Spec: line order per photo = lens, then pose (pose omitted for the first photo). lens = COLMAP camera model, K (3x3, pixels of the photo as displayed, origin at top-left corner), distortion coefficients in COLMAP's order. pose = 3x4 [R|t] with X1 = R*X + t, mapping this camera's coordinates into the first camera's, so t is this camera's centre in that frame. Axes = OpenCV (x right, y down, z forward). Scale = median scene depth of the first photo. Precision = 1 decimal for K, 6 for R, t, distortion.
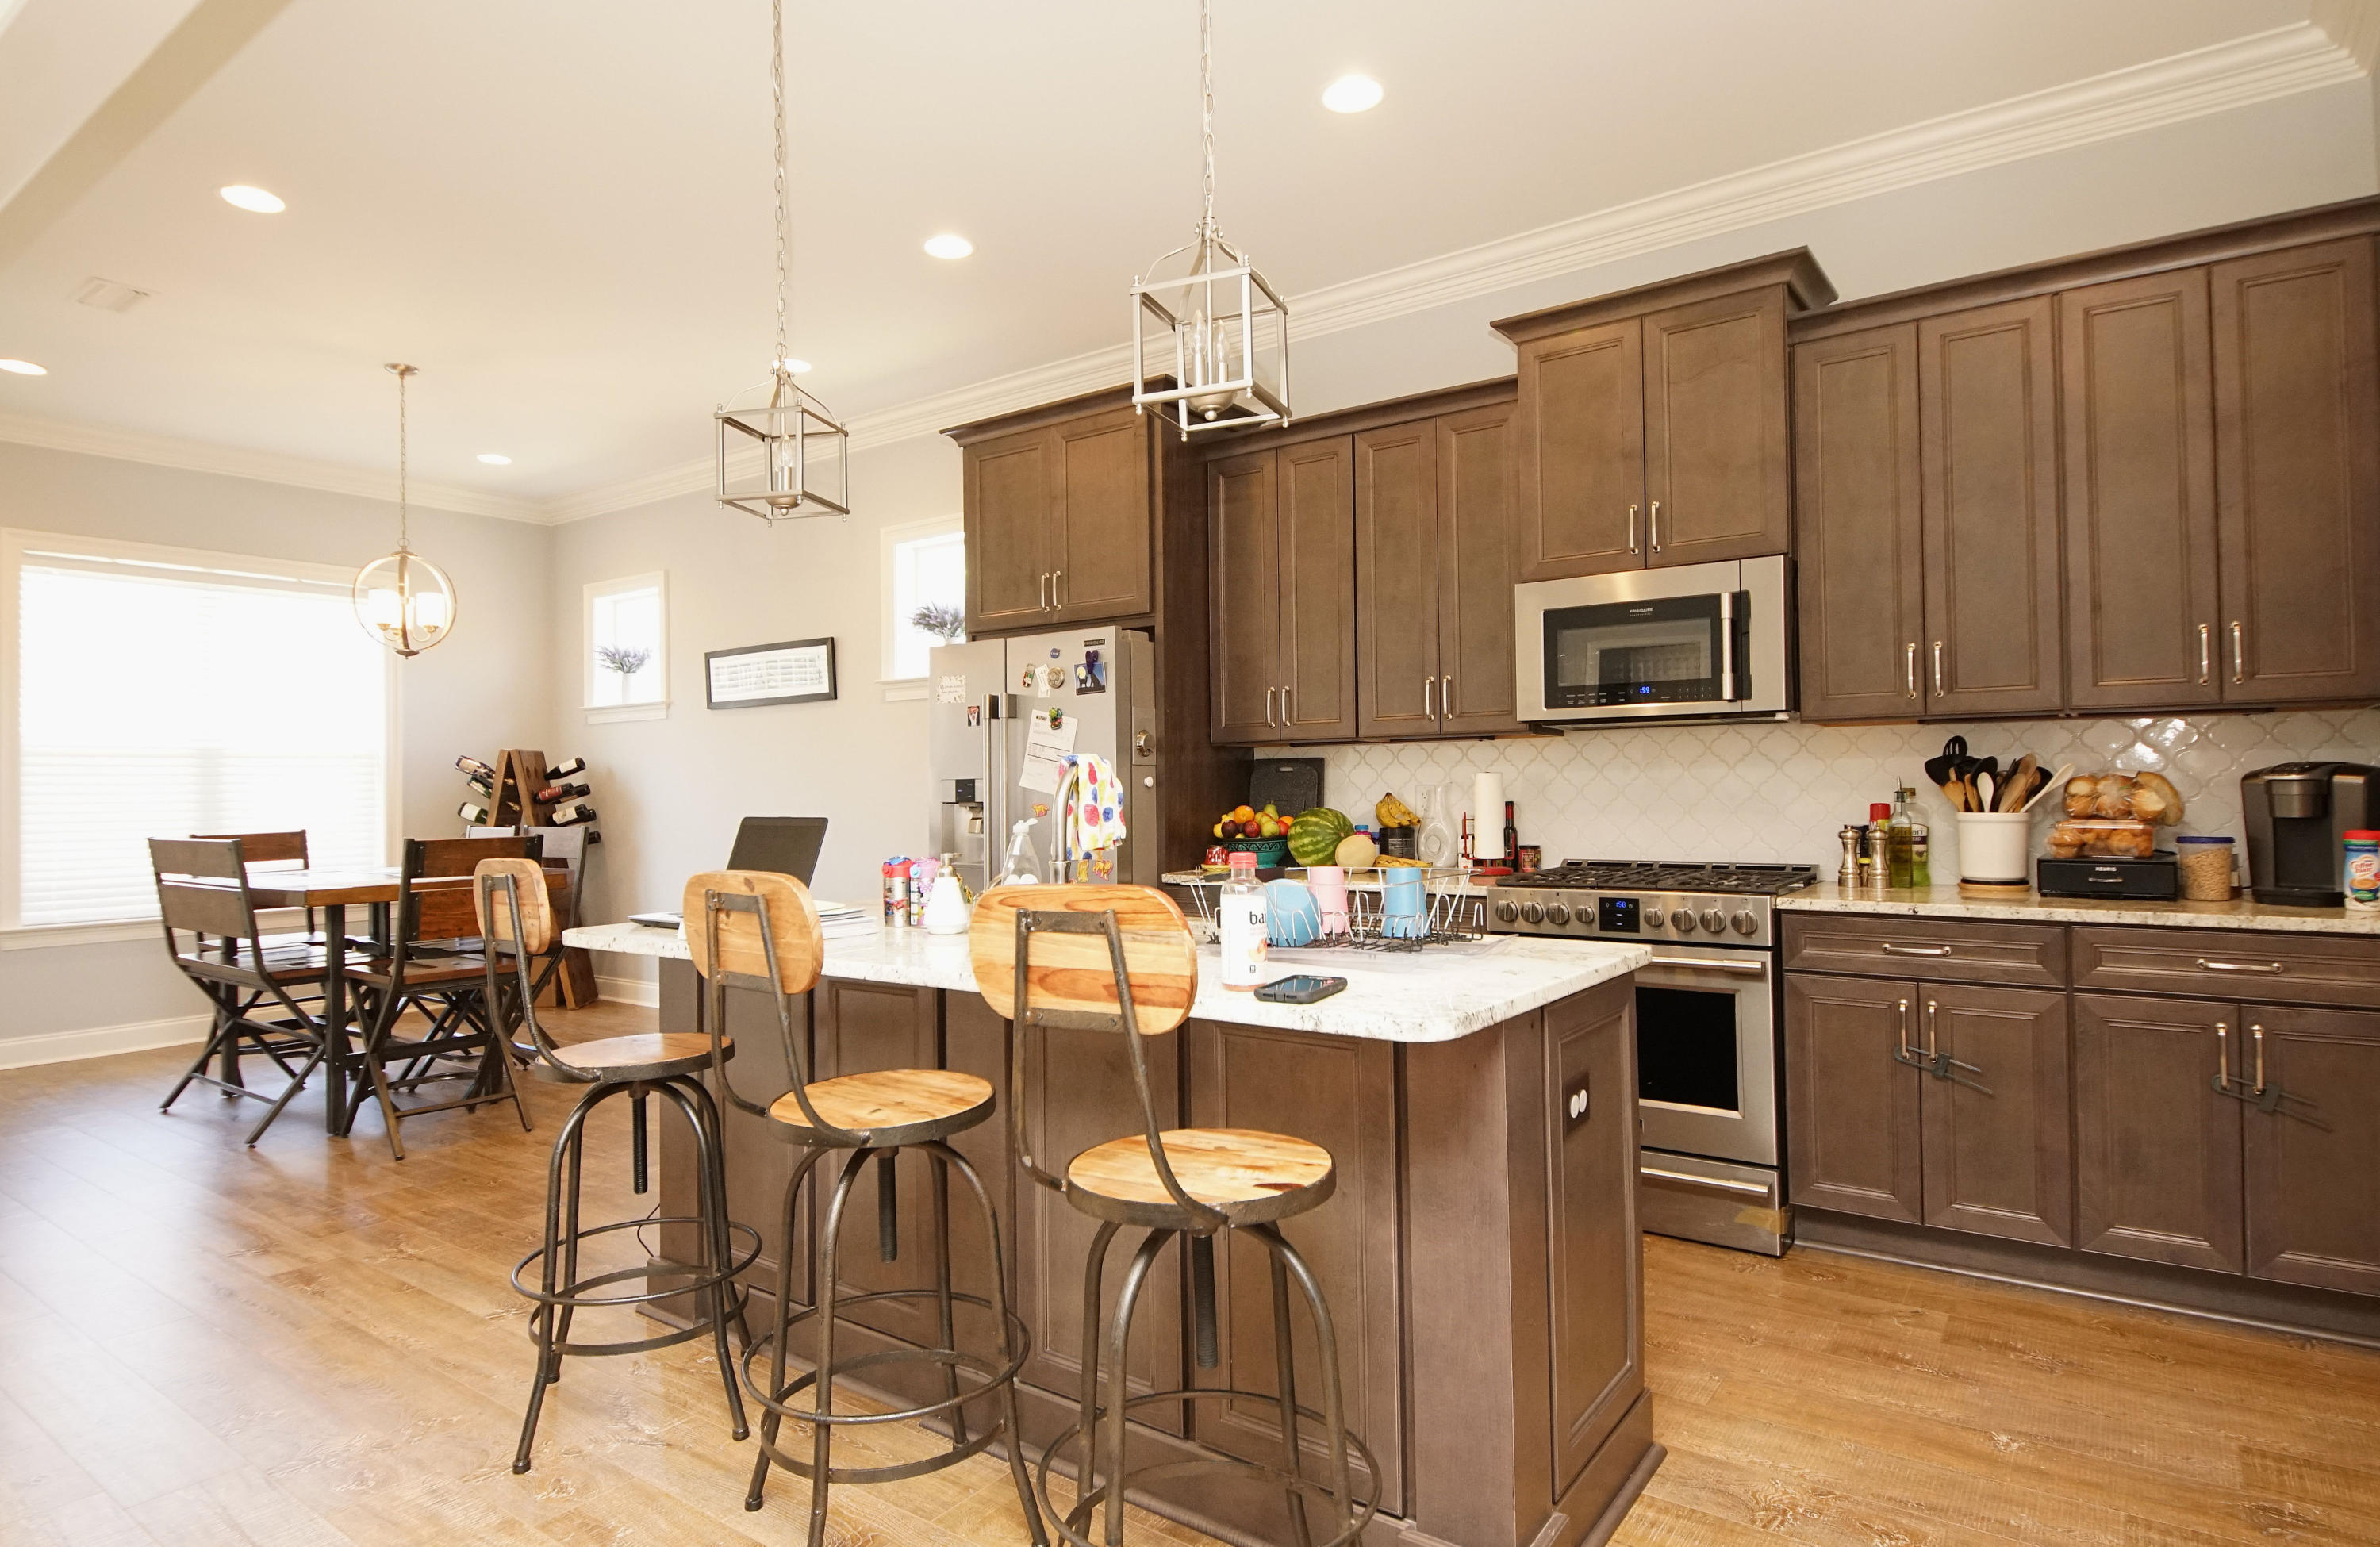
lens RADIAL K [[1289.7, 0, 1166.3], [0, 1289.7, 768.0], [0, 0, 1]] dist [0.042974, -0.038592]
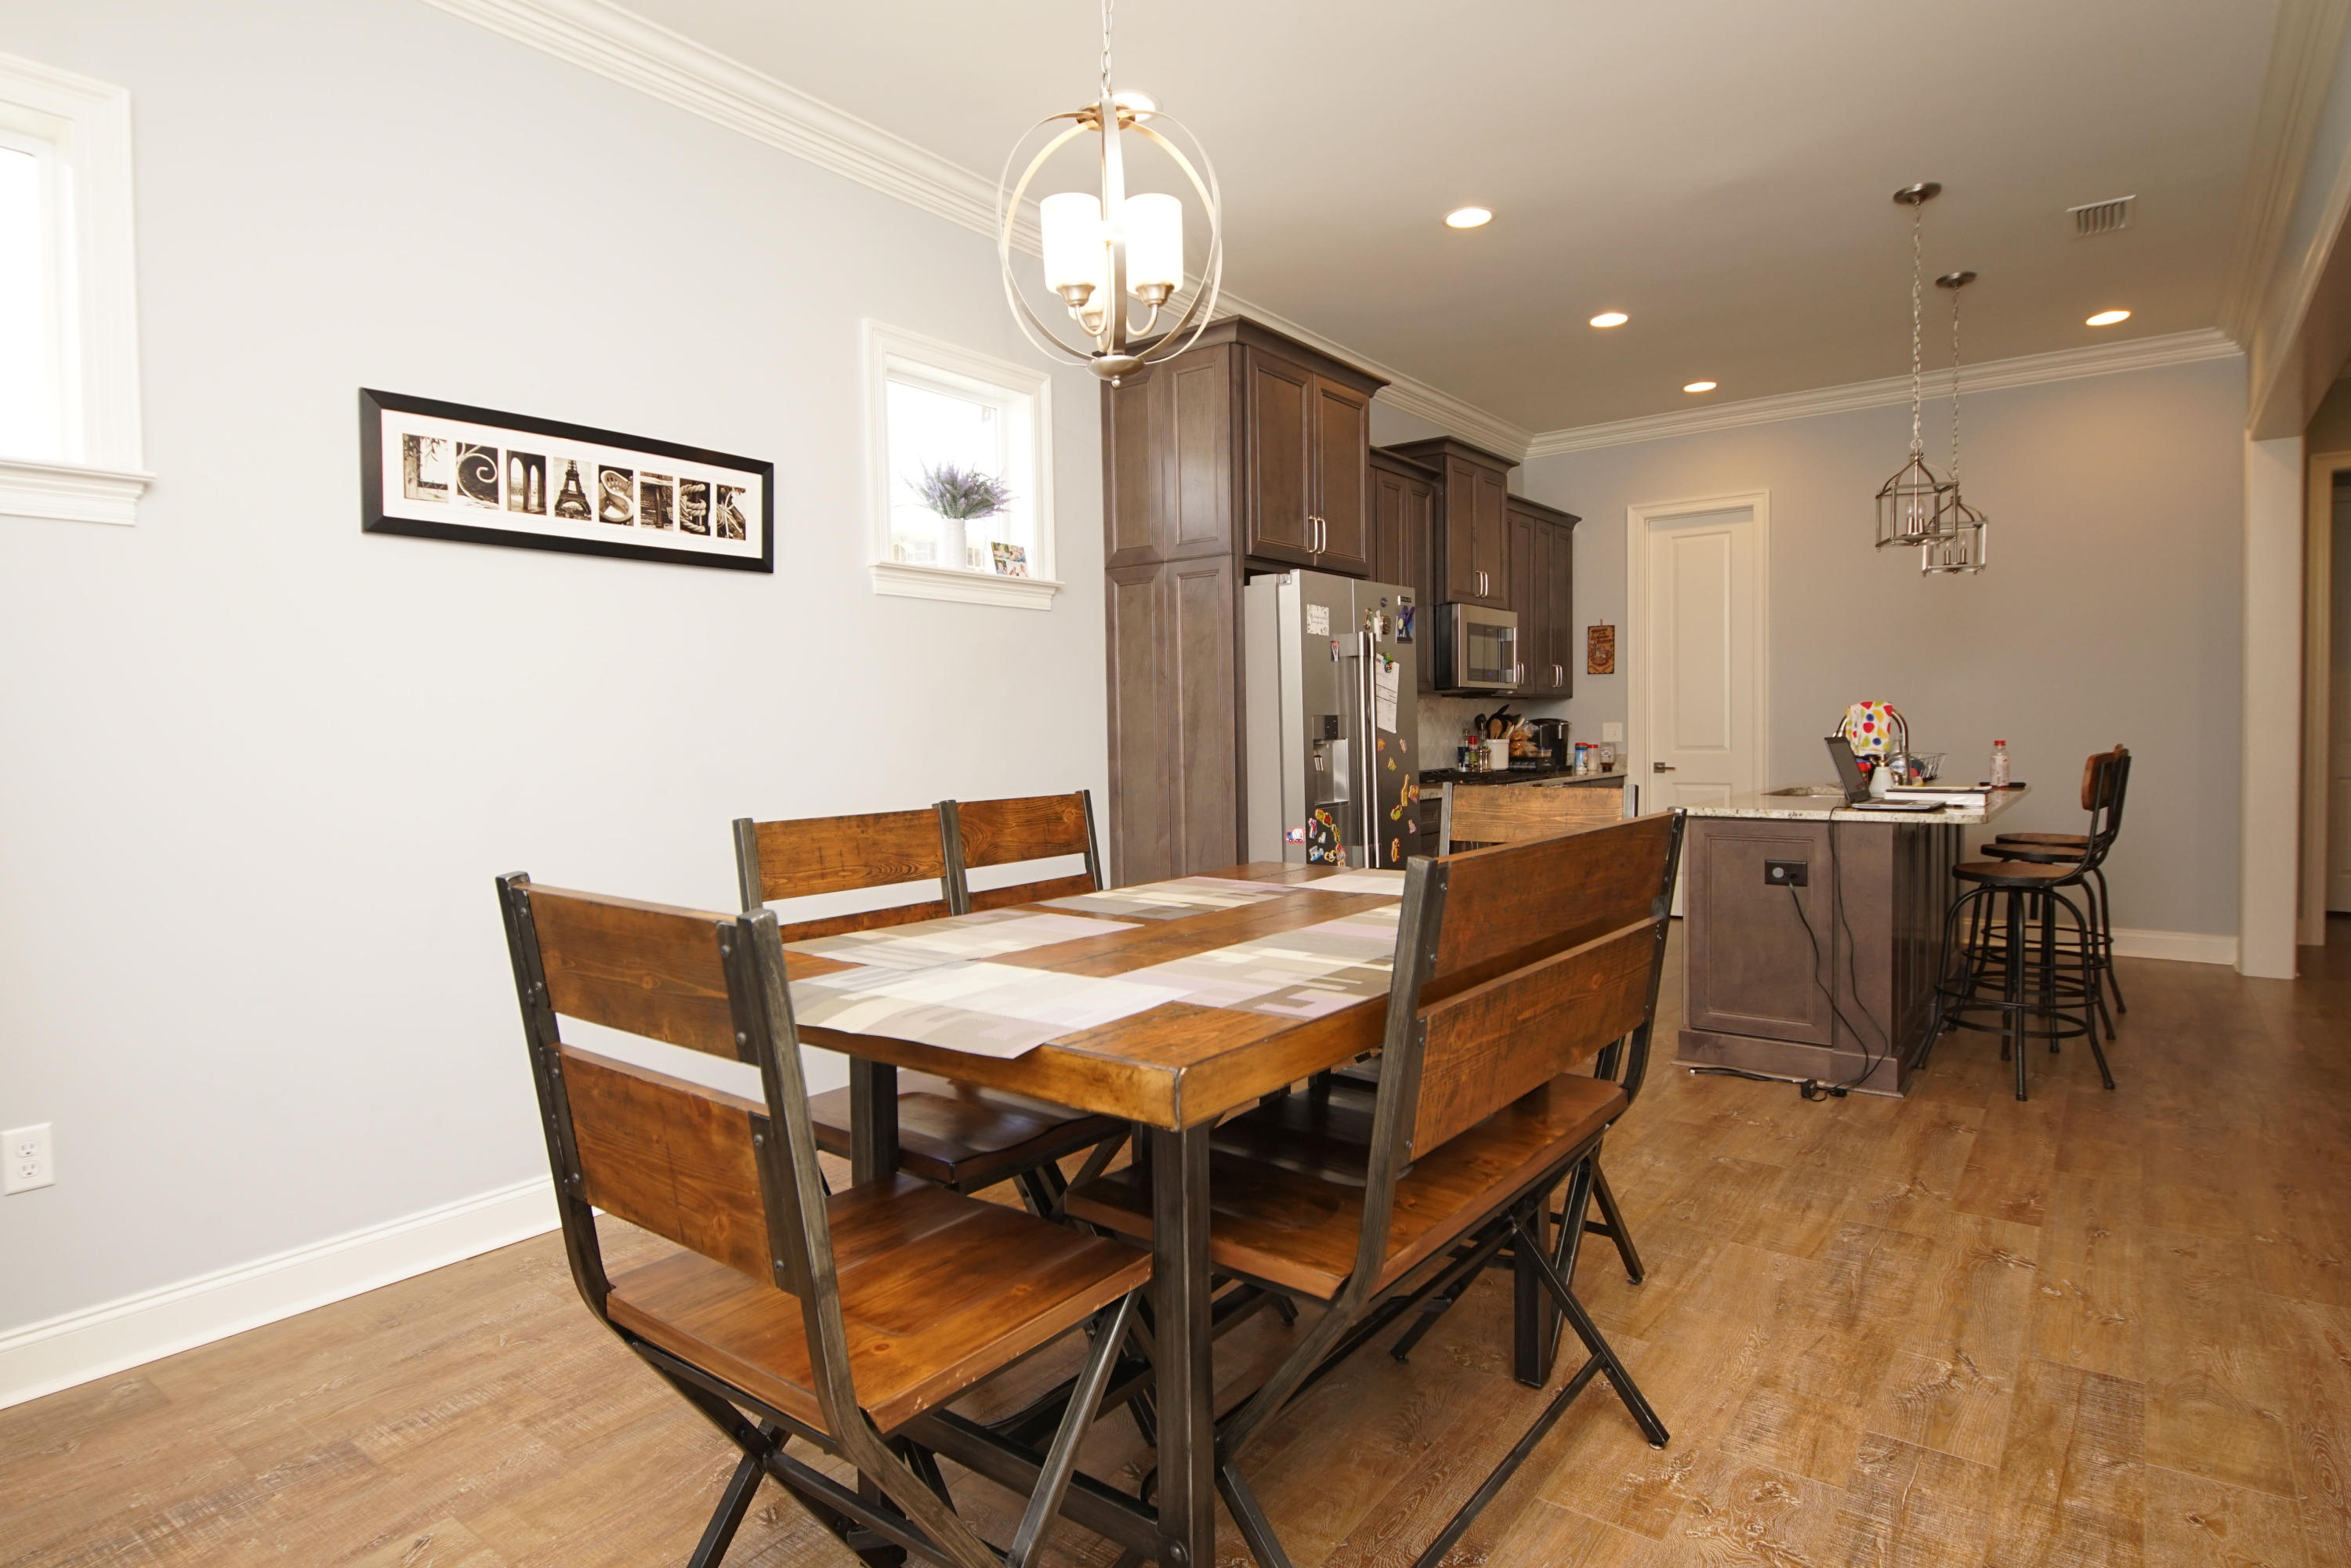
lens RADIAL K [[1256.9, 0, 1152.1], [0, 1256.9, 770.5], [0, 0, 1]] dist [0.039524, -0.036827]
pose [[0.024930, -0.023128, 0.999422, -1.395530], [-0.001959, 0.999729, 0.023184, 0.036256], [-0.999687, -0.002536, 0.024878, 1.402083]]
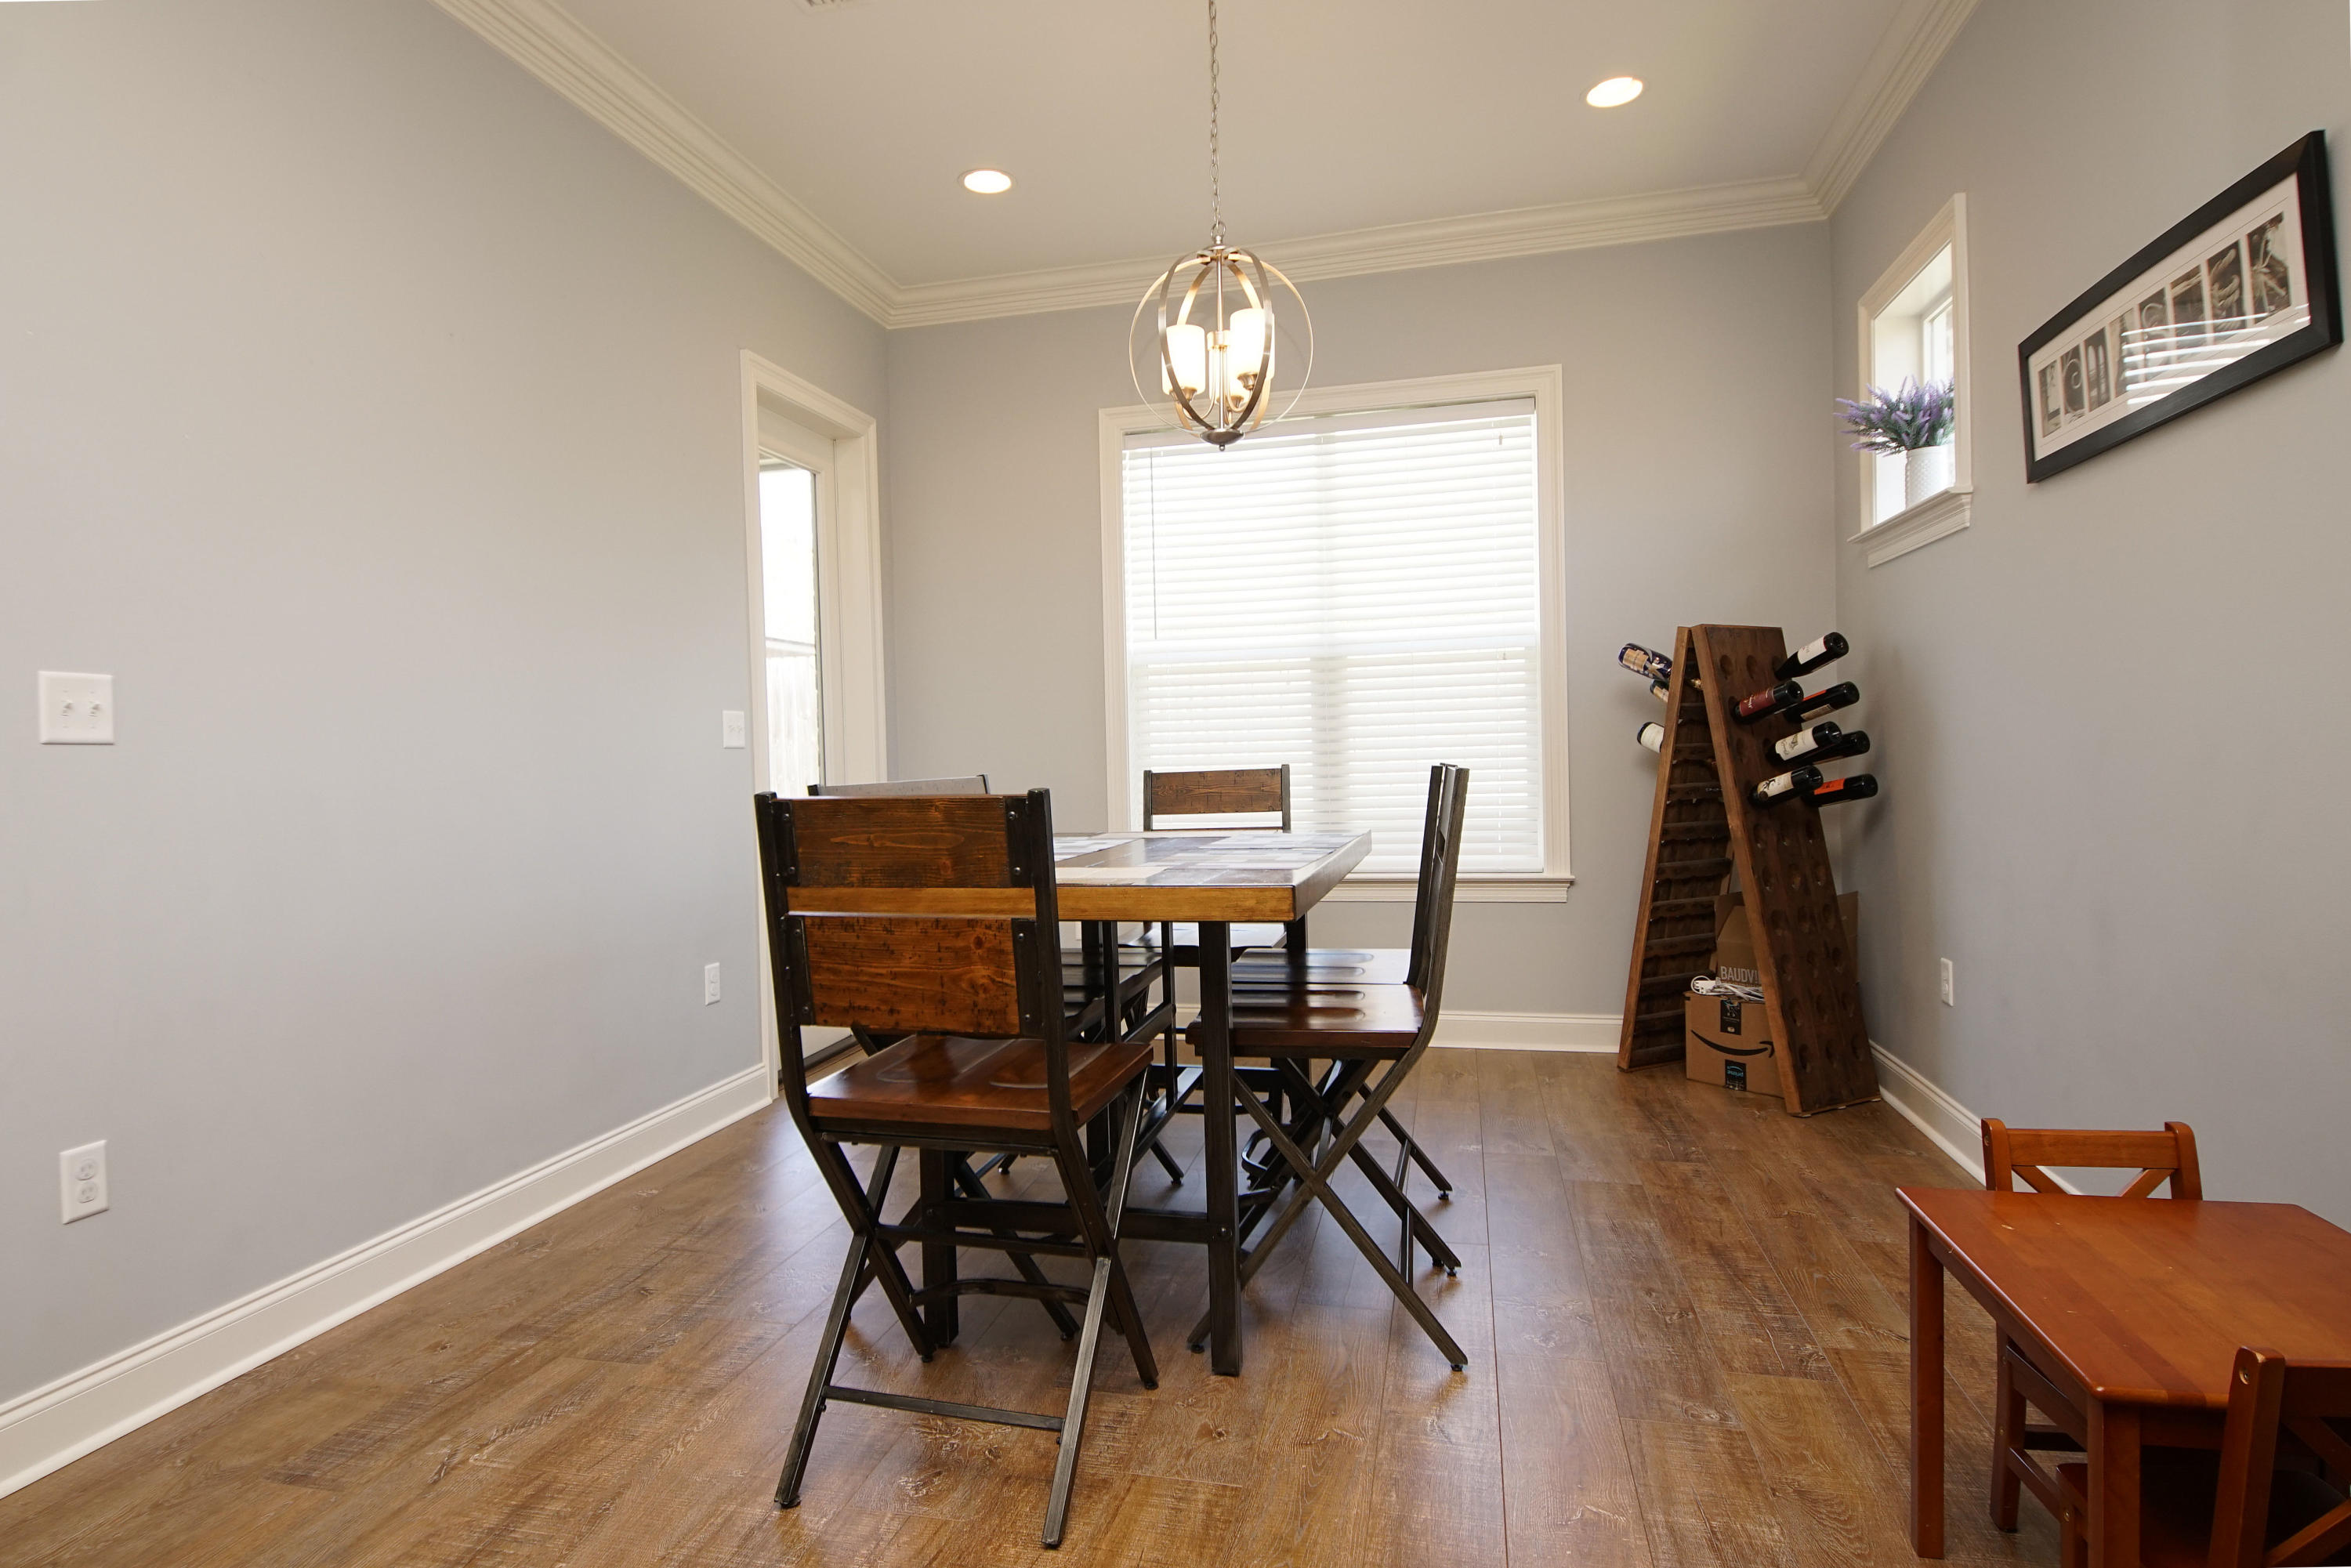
lens RADIAL K [[1287.8, 0, 1140.2], [0, 1287.8, 773.0], [0, 0, 1]] dist [0.036150, -0.036437]
pose [[0.382183, 0.016544, -0.923939, -0.150279], [0.036815, 0.998773, 0.033112, 0.042147], [0.923353, -0.046669, 0.381105, 1.089919]]
